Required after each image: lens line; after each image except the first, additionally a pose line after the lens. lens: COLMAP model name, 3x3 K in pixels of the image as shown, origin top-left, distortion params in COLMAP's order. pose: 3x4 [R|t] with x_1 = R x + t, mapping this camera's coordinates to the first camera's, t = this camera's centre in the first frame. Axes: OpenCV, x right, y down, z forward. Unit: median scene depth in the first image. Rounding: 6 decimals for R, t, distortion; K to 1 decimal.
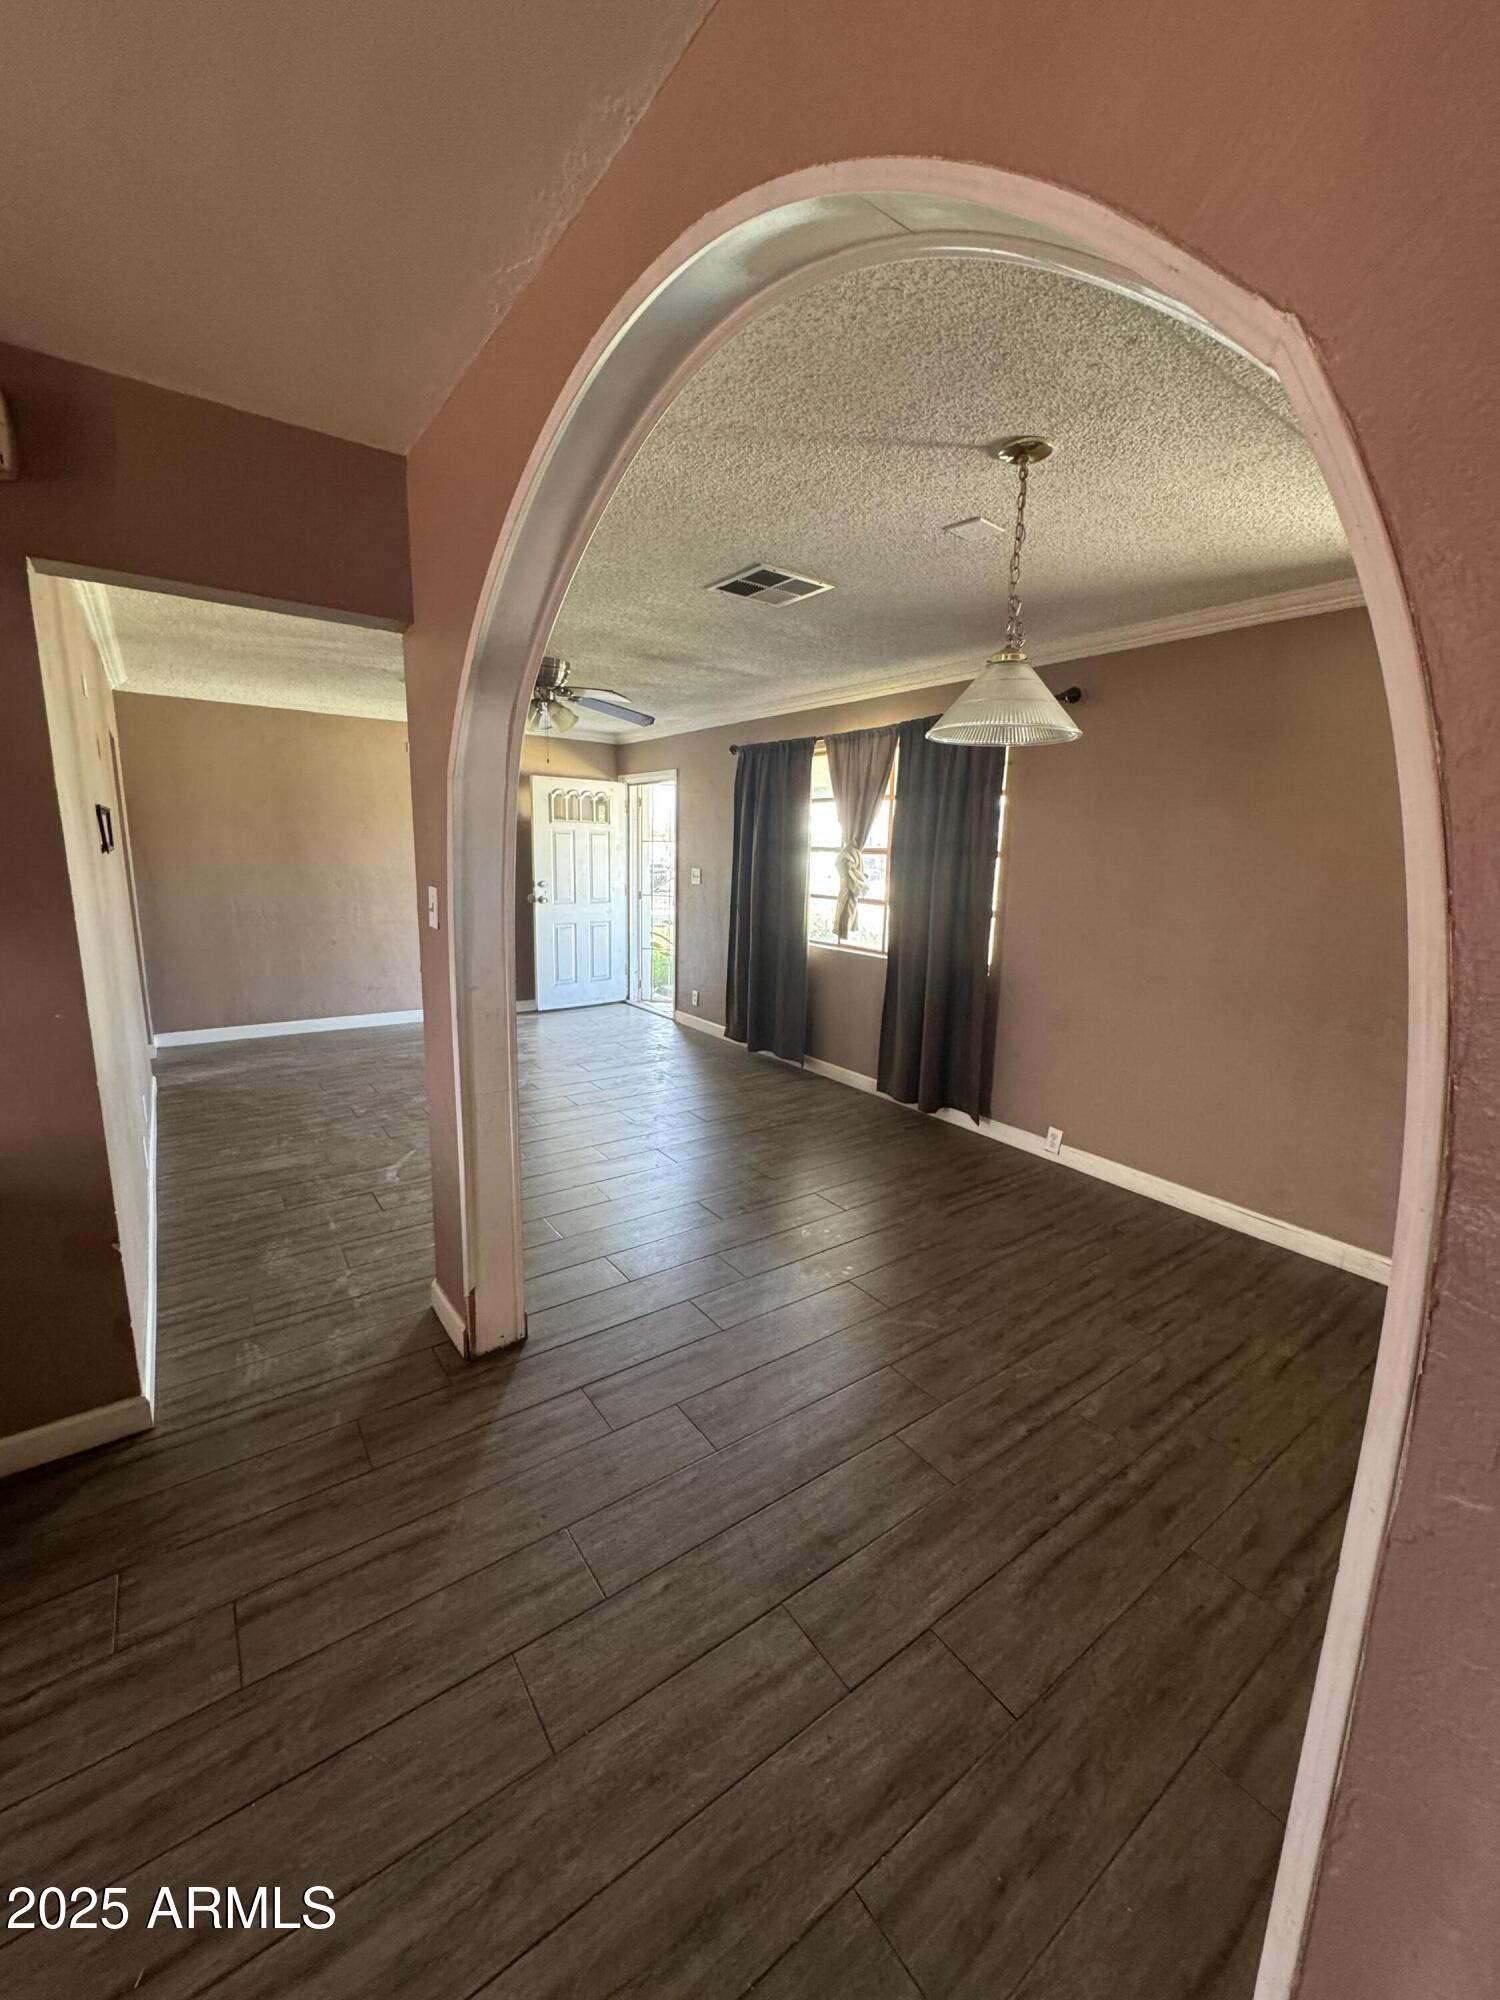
lens RADIAL K [[795.0, 0, 744.6], [0, 795.0, 1006.0], [0, 0, 1]] dist [-0.000930, -0.000480]
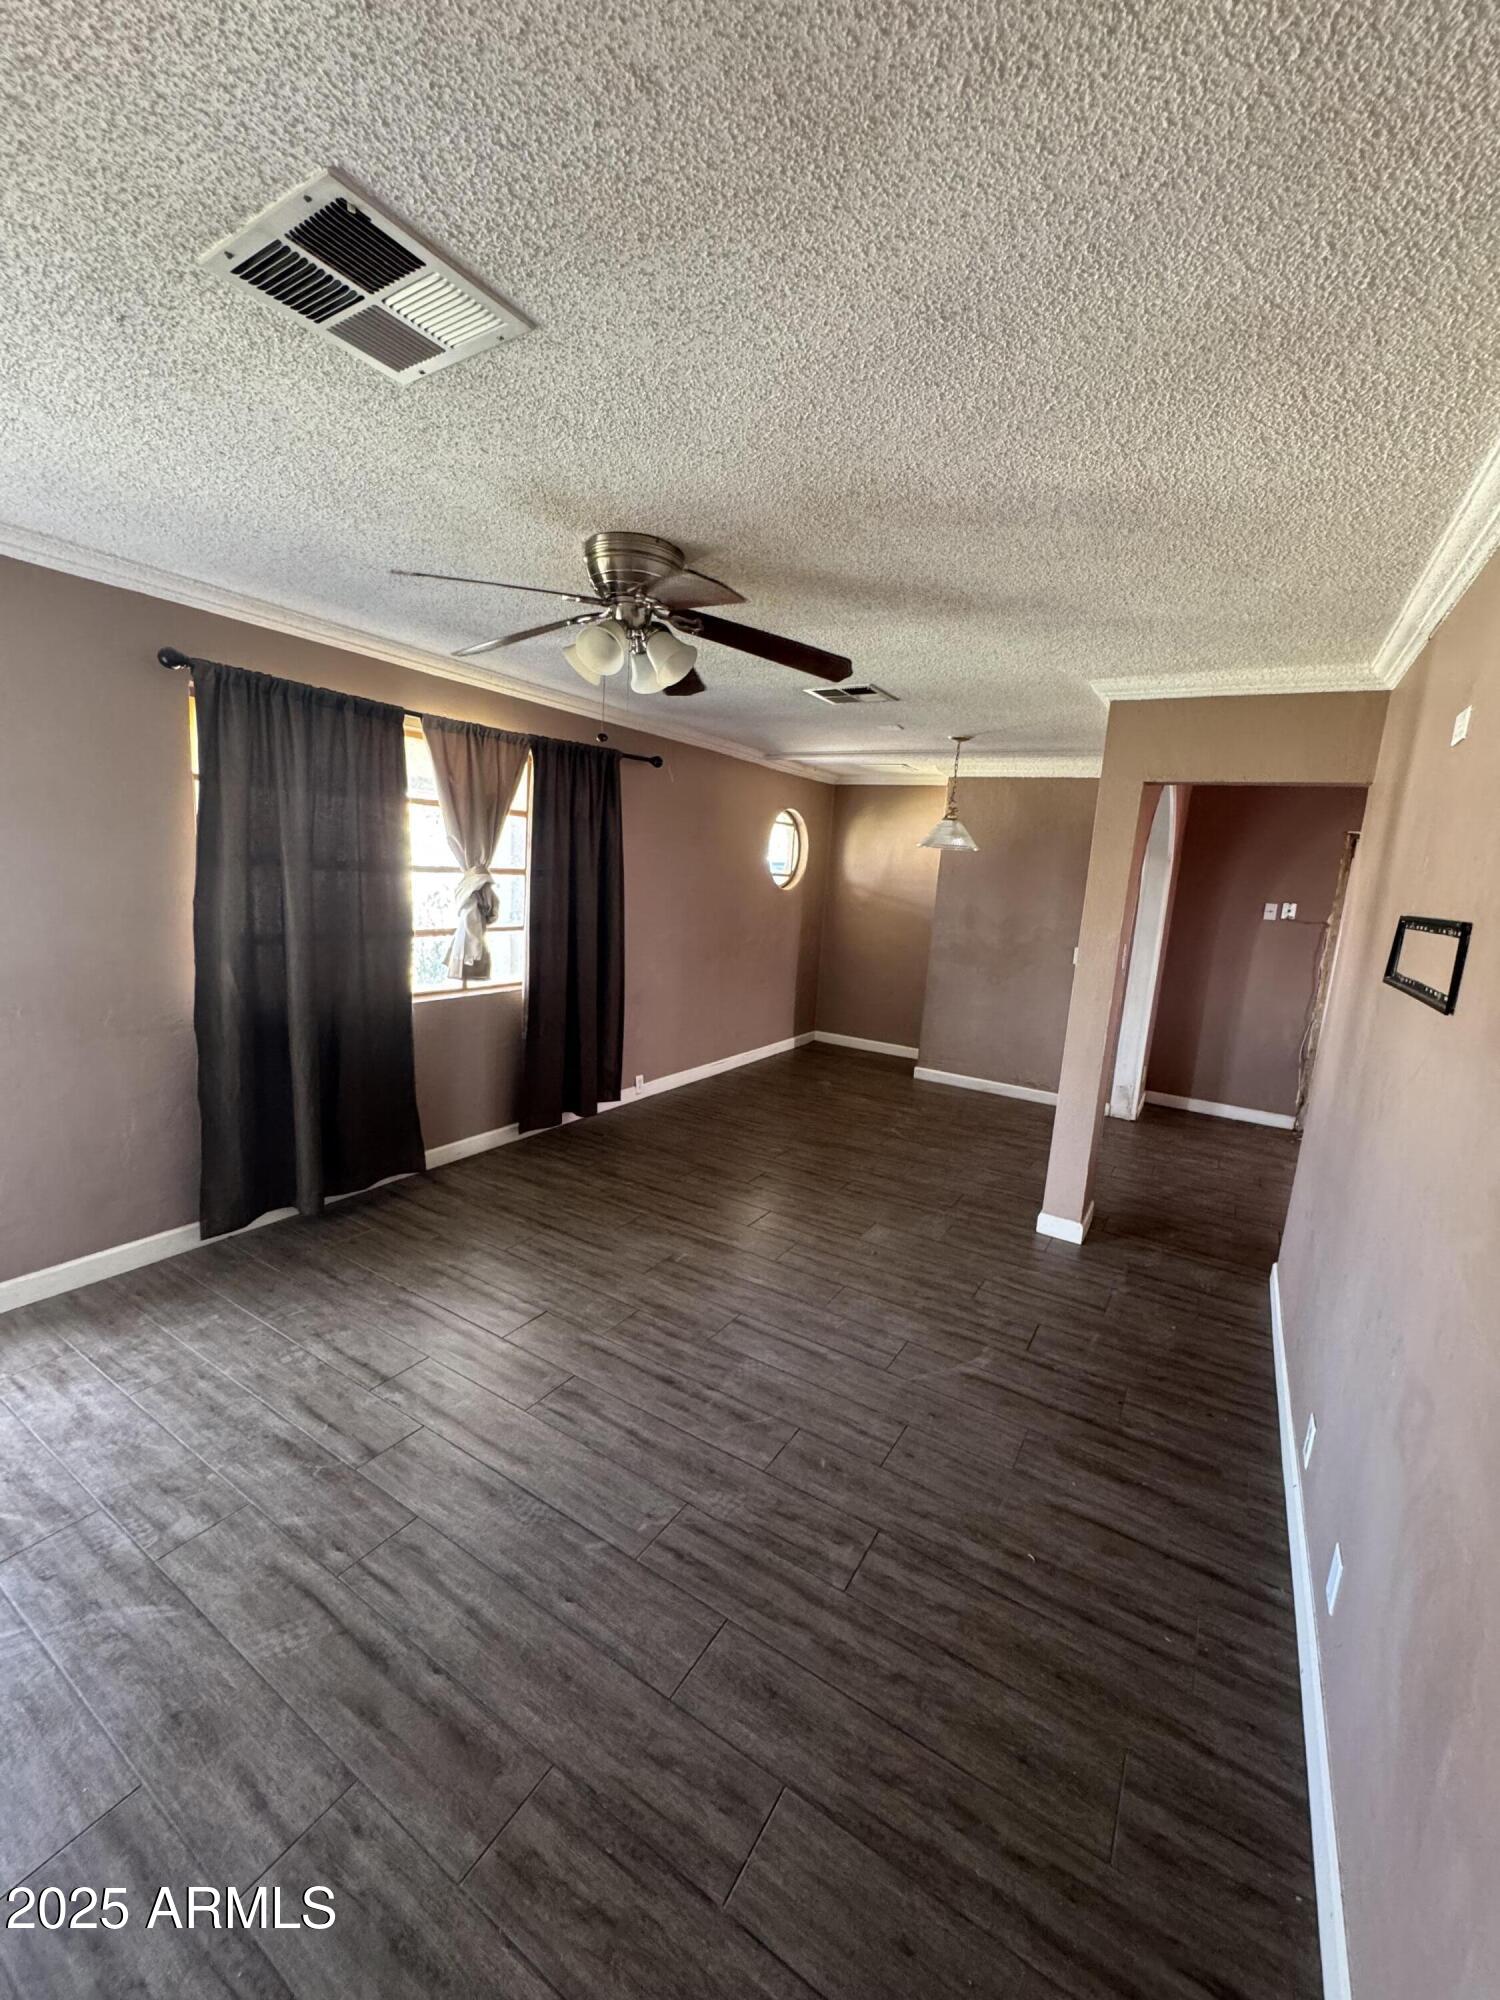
lens RADIAL K [[797.6, 0, 750.0], [0, 797.6, 1000.0], [0, 0, 1]] dist [-0.002317, -0.000187]
pose [[-0.384324, -0.201843, 0.900863, -0.777557], [0.109651, 0.958919, 0.261630, -0.268467], [-0.916663, 0.199332, -0.346403, 1.118828]]
